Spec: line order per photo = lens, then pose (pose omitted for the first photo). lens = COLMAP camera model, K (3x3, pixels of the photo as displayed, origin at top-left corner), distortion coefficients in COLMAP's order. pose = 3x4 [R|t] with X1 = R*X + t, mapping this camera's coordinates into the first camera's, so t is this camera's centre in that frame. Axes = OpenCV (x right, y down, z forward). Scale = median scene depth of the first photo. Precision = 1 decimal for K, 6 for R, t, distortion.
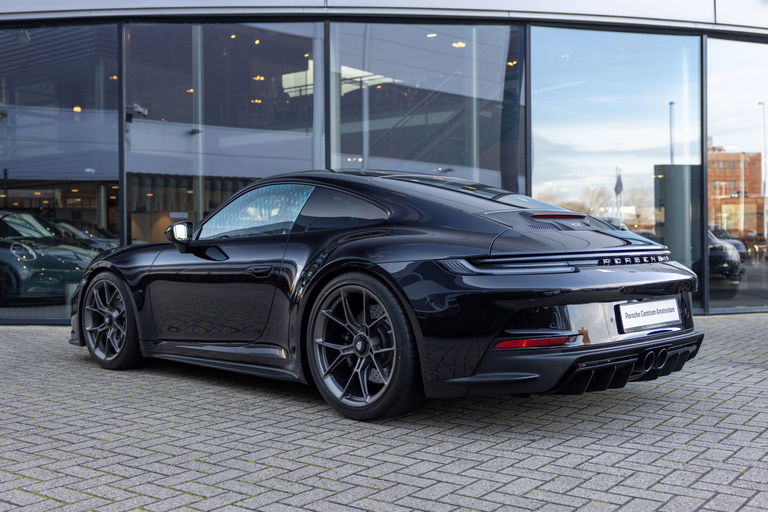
lens RADIAL K [[866.9, 0, 376.2], [0, 866.9, 253.1], [0, 0, 1]] dist [0.019640, 0.000000]
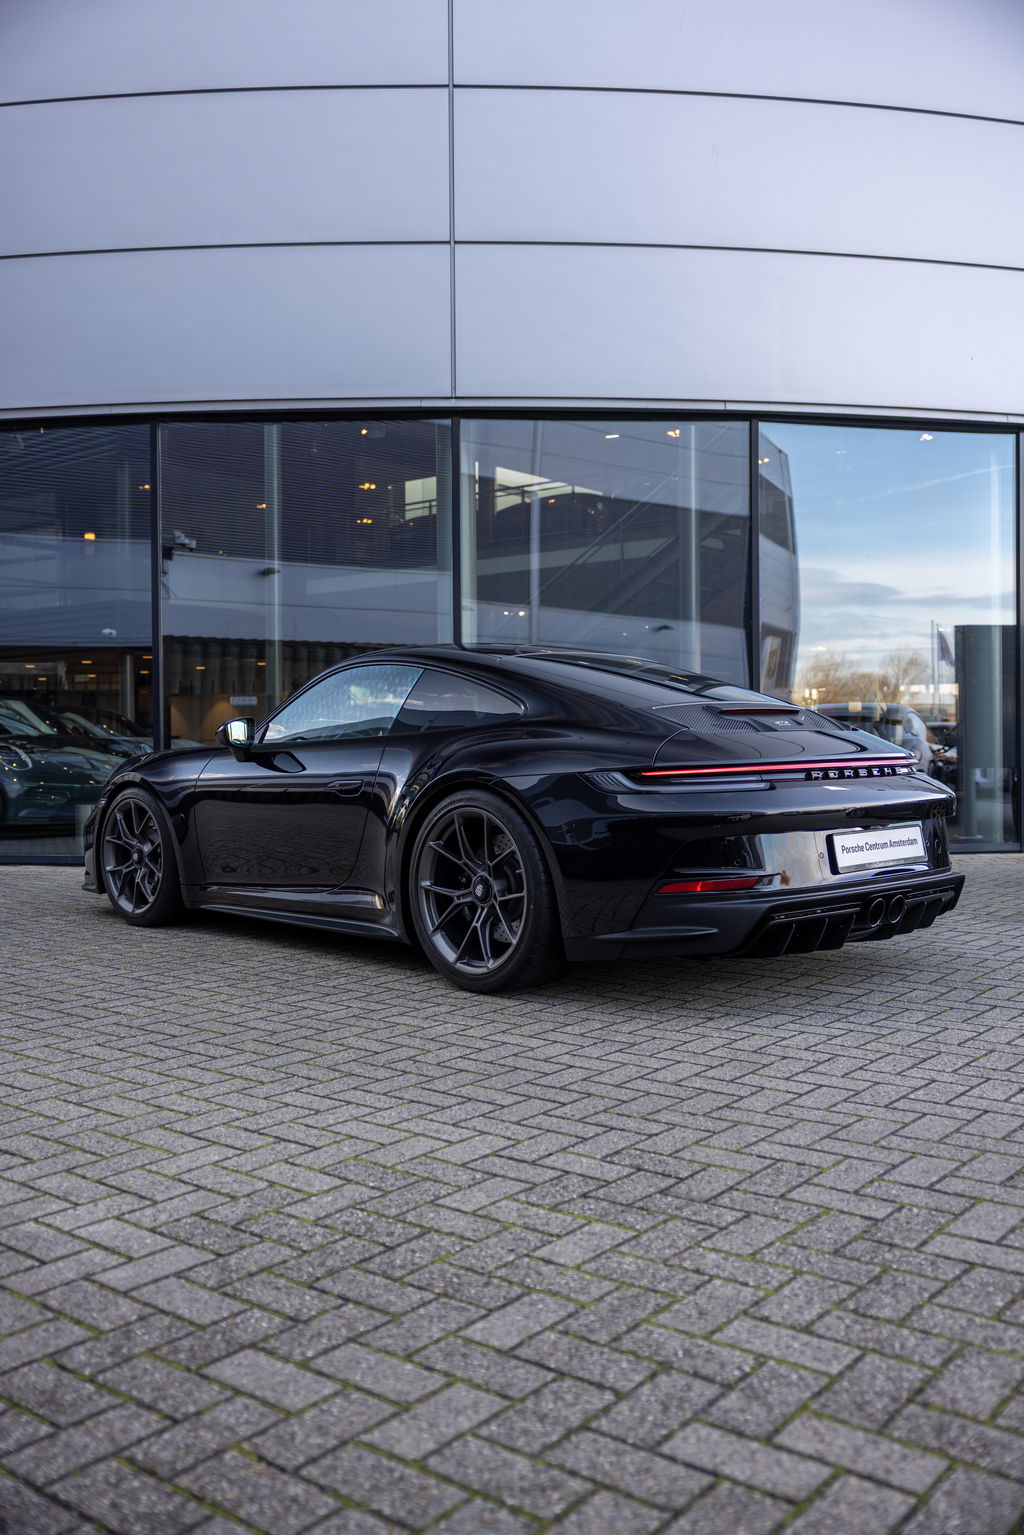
lens RADIAL K [[1381.6, 0, 519.2], [0, 1381.6, 769.1], [0, 0, 1]] dist [0.011211, 0.006267]
pose [[0.999549, 0.000047, -0.030016, 0.046746], [0.000235, 0.999956, 0.009390, -0.005489], [0.030015, -0.009393, 0.999505, -0.148761]]
